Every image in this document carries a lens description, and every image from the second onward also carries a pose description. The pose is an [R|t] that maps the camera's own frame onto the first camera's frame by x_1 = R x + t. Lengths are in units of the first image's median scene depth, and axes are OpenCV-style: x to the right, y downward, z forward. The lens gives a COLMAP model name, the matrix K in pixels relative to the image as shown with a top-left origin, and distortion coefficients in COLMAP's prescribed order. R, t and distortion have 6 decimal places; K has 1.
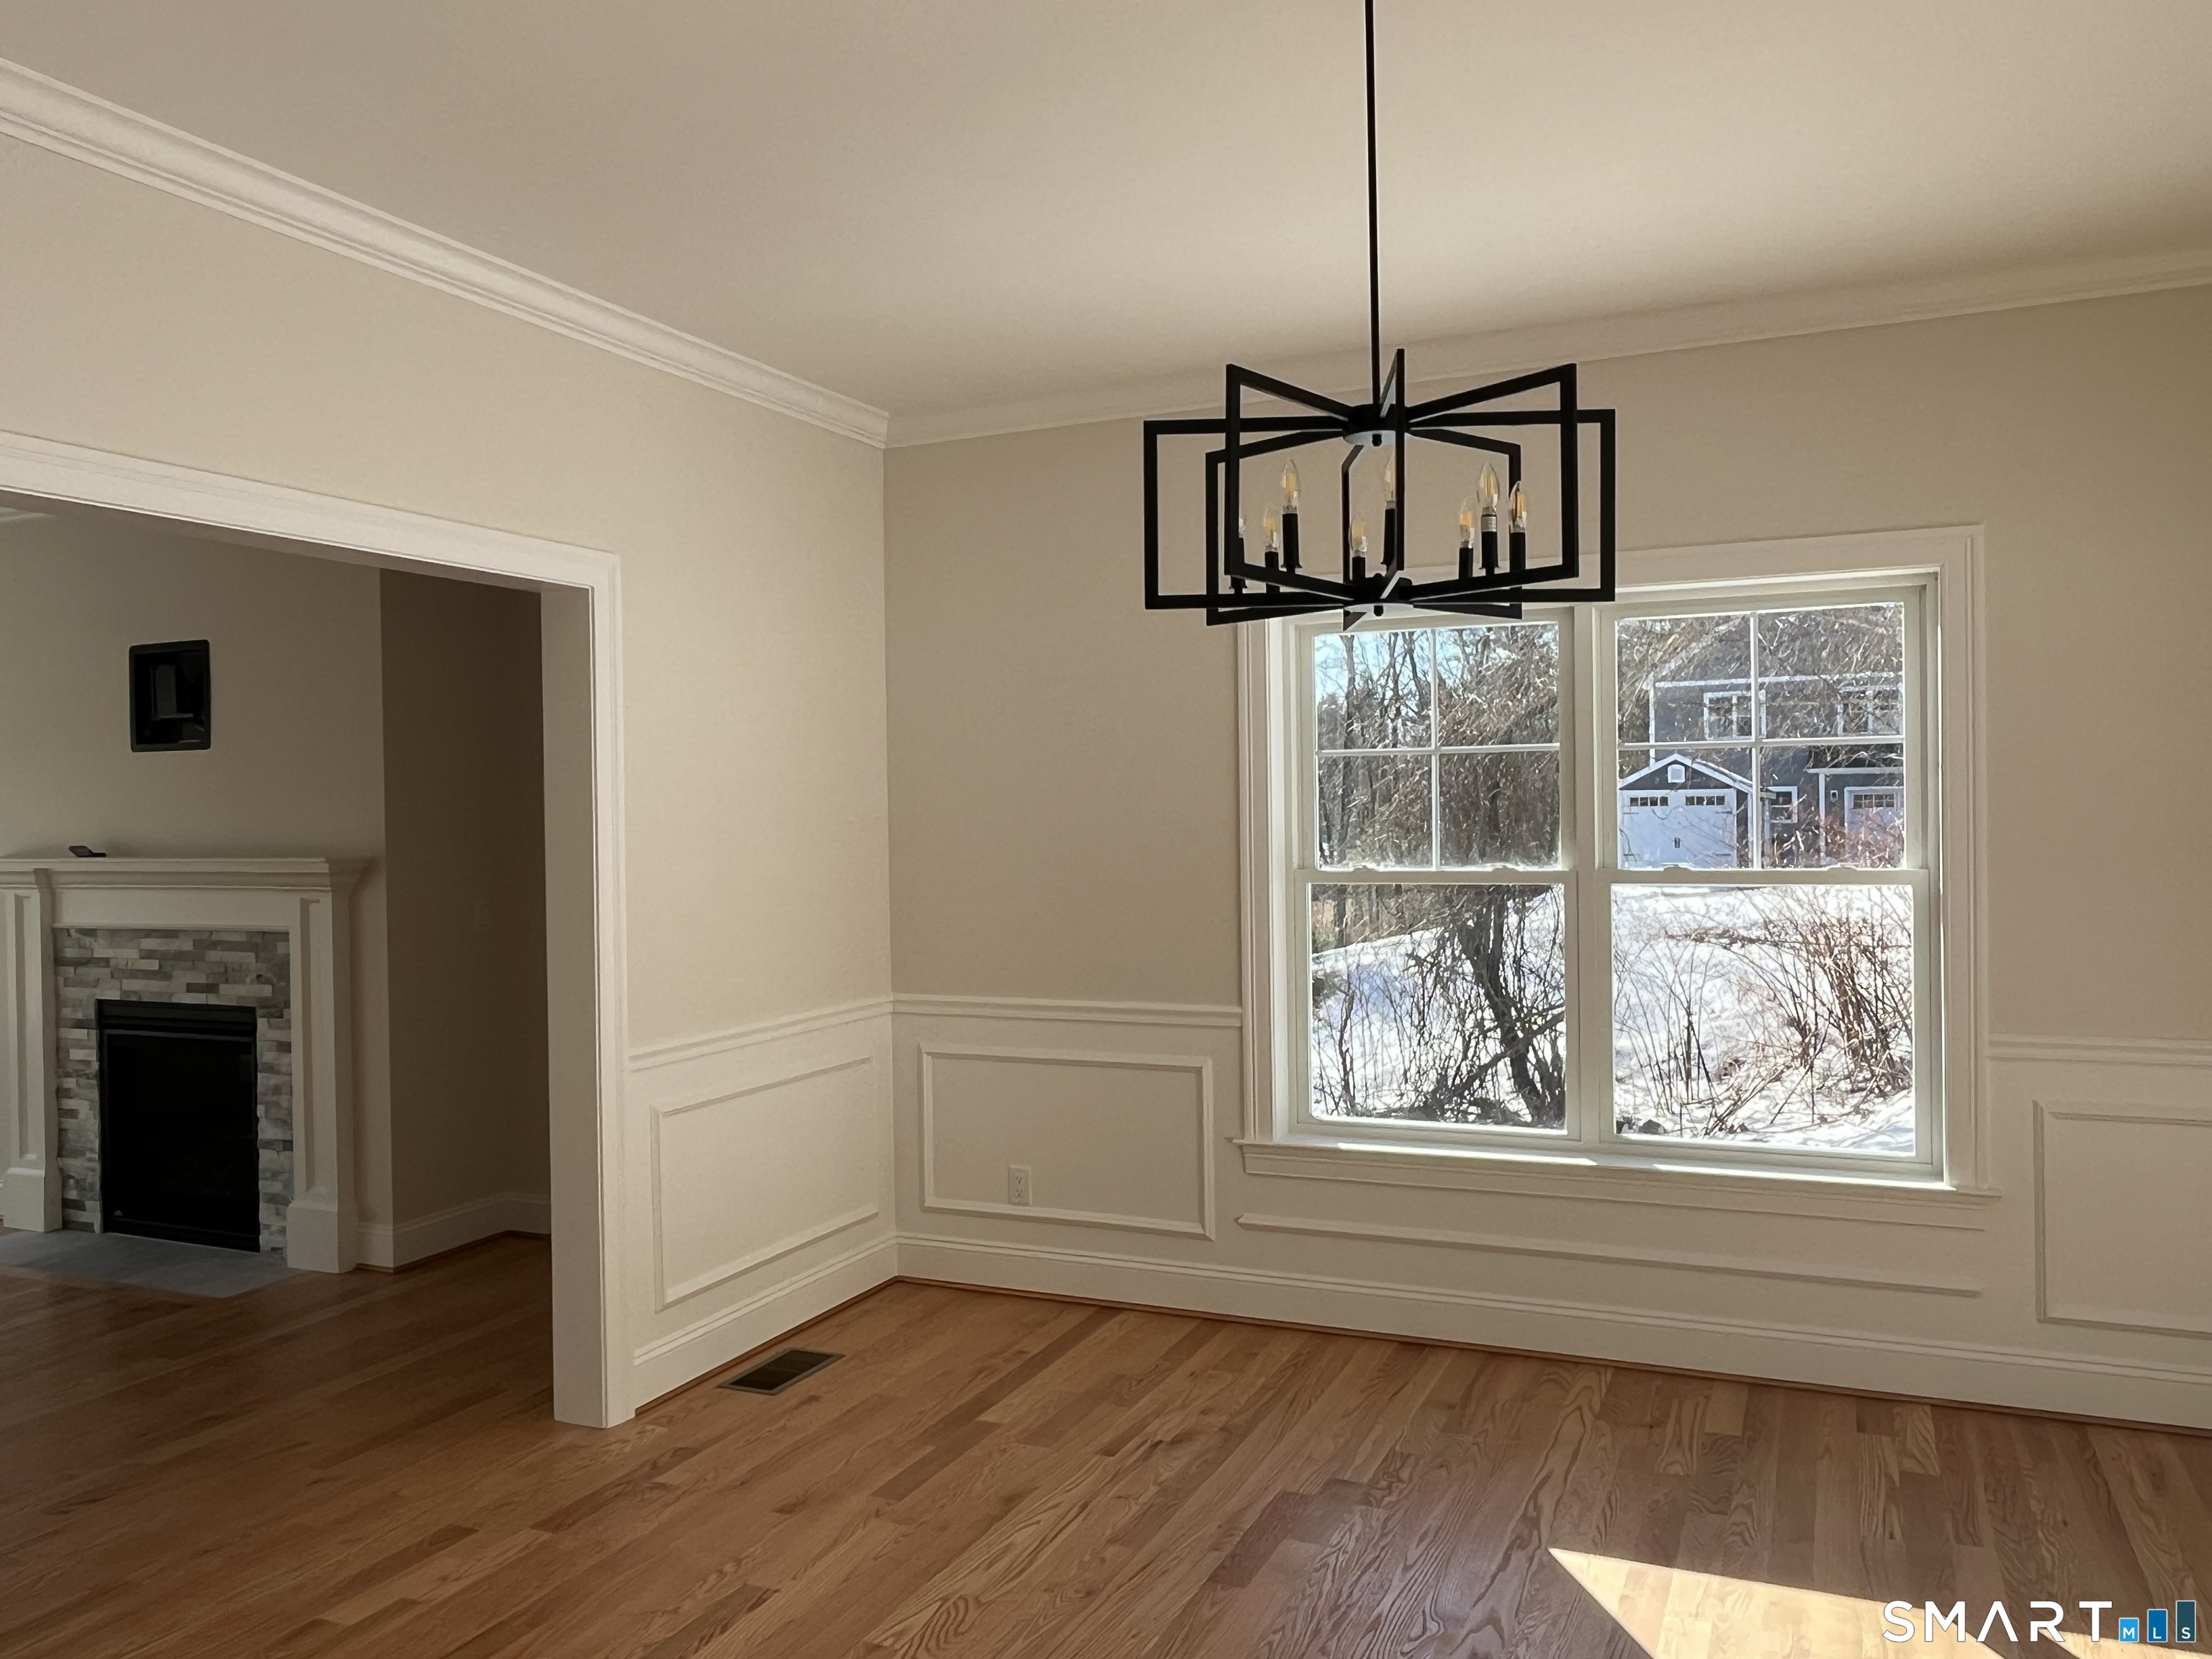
lens RADIAL K [[1658.6, 0, 1106.9], [0, 1658.6, 837.3], [0, 0, 1]] dist [-0.002872, -0.000655]
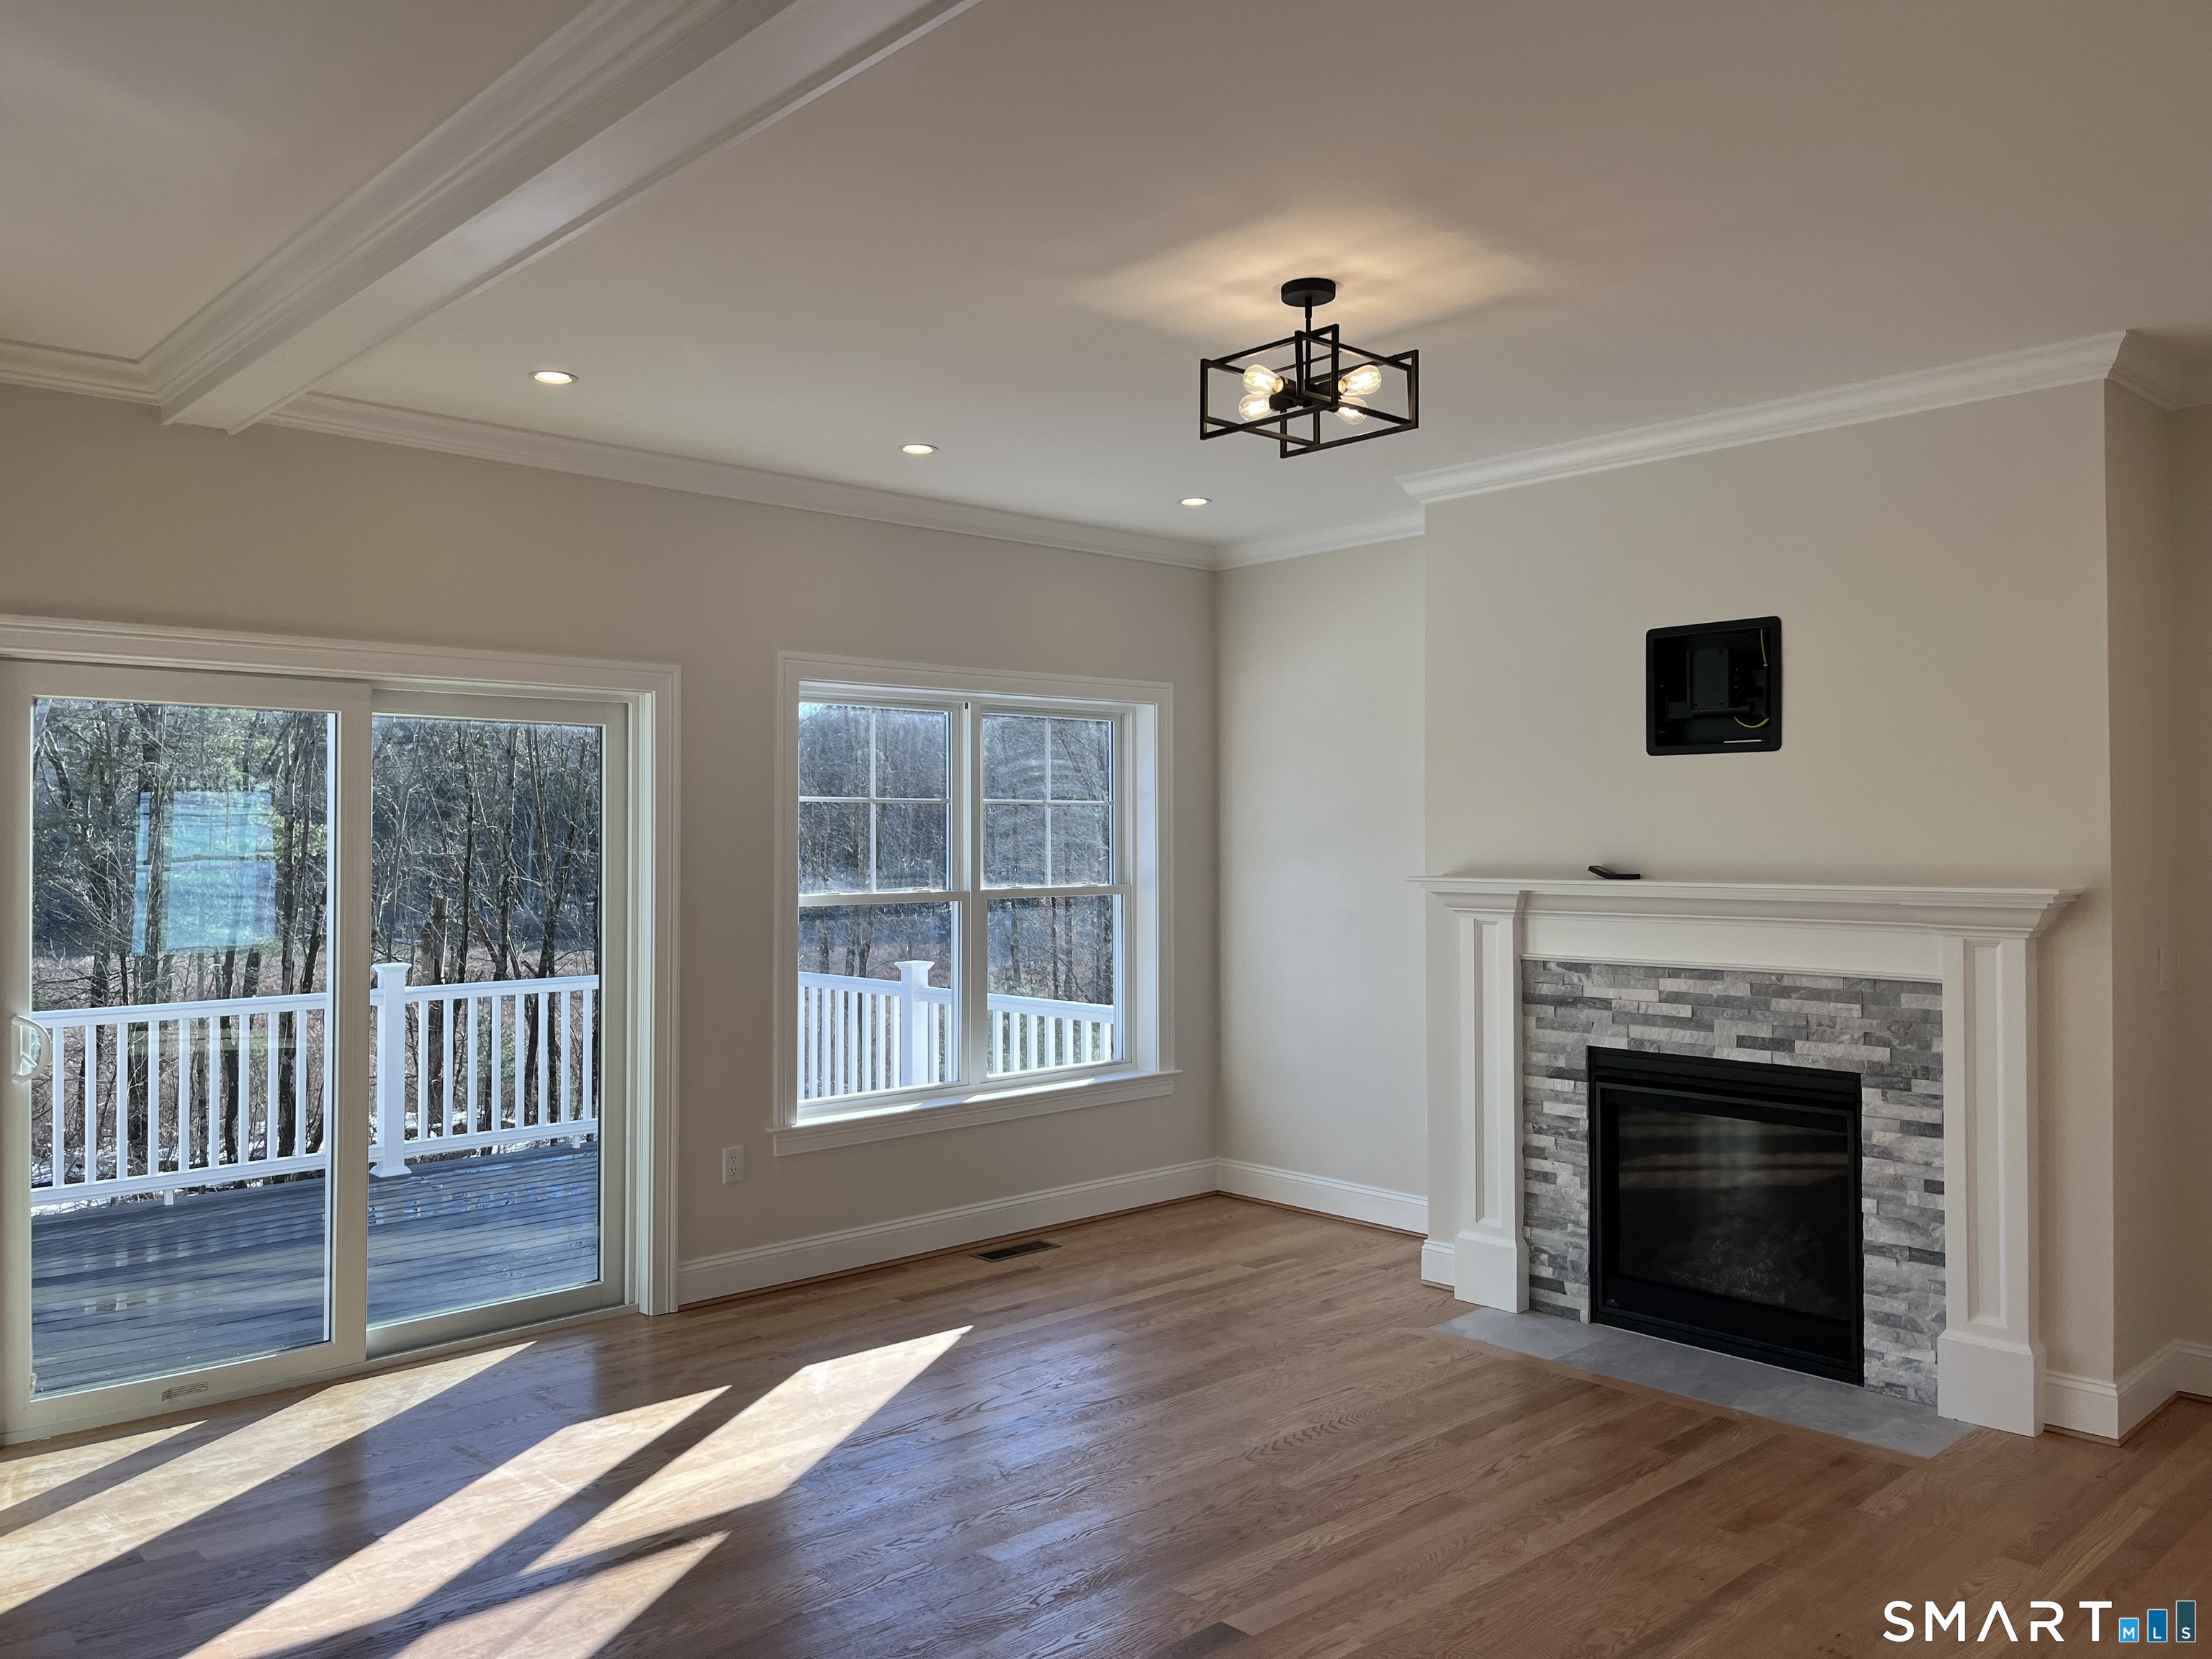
lens RADIAL K [[1663.7, 0, 1107.0], [0, 1663.7, 819.7], [0, 0, 1]] dist [0.003422, -0.006180]
pose [[0.917586, 0.008524, -0.397447, -0.504256], [-0.018690, 0.999590, -0.021710, 0.004614], [0.397099, 0.027349, 0.917368, 0.115375]]
